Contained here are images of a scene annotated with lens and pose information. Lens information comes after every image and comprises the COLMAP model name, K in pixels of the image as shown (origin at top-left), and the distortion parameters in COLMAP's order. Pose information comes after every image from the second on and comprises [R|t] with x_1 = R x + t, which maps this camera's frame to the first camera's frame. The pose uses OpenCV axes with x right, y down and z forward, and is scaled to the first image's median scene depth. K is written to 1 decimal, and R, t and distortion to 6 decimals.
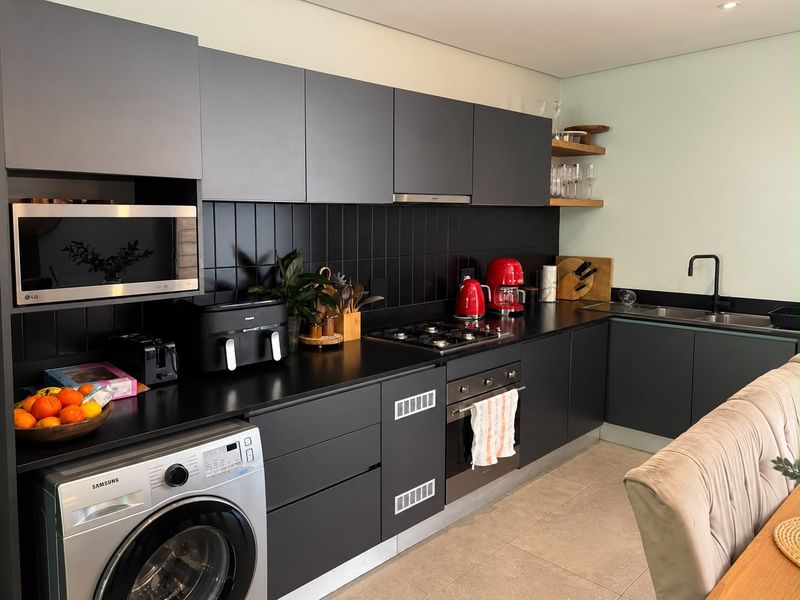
lens RADIAL K [[662.3, 0, 317.0], [0, 662.3, 255.9], [0, 0, 1]] dist [-0.007460, -0.005602]
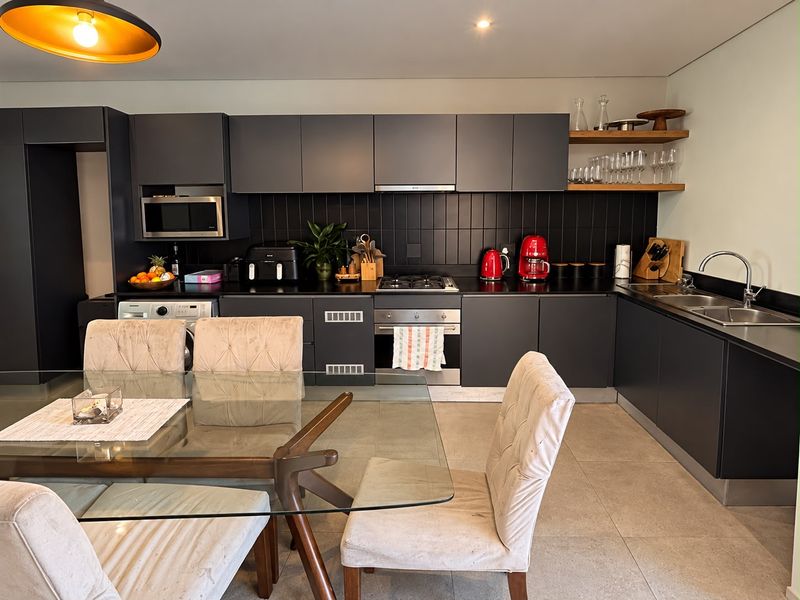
lens RADIAL K [[460.0, 0, 405.1], [0, 460.0, 302.2], [0, 0, 1]] dist [-0.005638, -0.001747]
pose [[0.706580, 0.128759, -0.695820, 0.760805], [-0.038399, 0.988834, 0.143987, 0.013385], [0.706590, -0.075019, 0.703635, 0.215854]]
